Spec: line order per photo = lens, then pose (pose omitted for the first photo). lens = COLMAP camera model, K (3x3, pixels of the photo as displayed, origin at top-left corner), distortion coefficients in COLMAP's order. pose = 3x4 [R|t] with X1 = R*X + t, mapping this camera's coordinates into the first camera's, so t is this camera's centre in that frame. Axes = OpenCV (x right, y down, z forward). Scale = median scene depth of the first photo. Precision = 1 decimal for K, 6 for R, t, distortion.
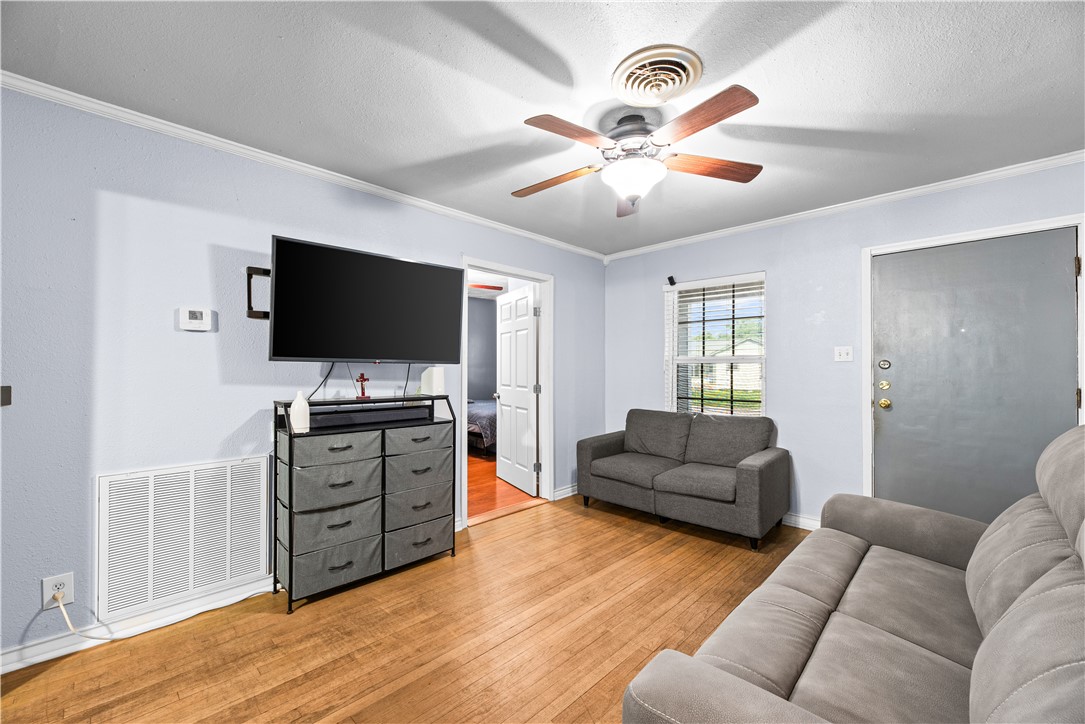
lens RADIAL K [[441.4, 0, 541.8], [0, 441.4, 364.9], [0, 0, 1]] dist [0.001109, 0.000878]
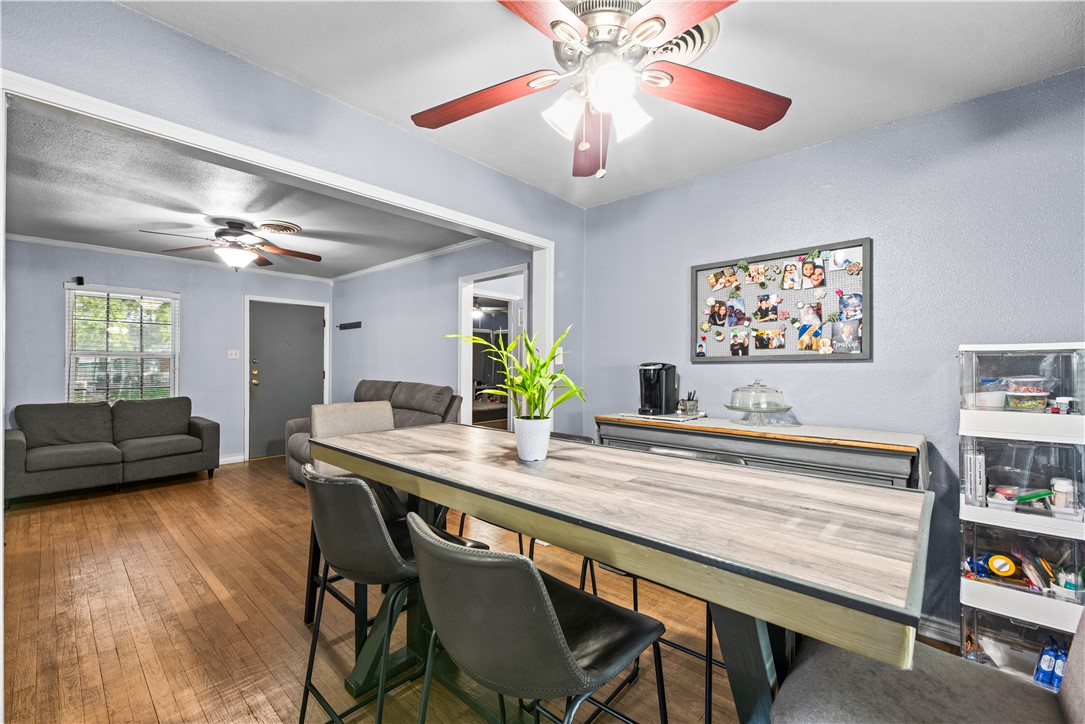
lens RADIAL K [[446.8, 0, 545.9], [0, 446.8, 361.9], [0, 0, 1]] dist [-0.001188, -0.000793]
pose [[-0.061901, -0.000655, 0.998082, -1.344411], [-0.019692, 0.999806, -0.000565, -0.023210], [-0.997888, -0.019689, -0.061902, -0.112146]]
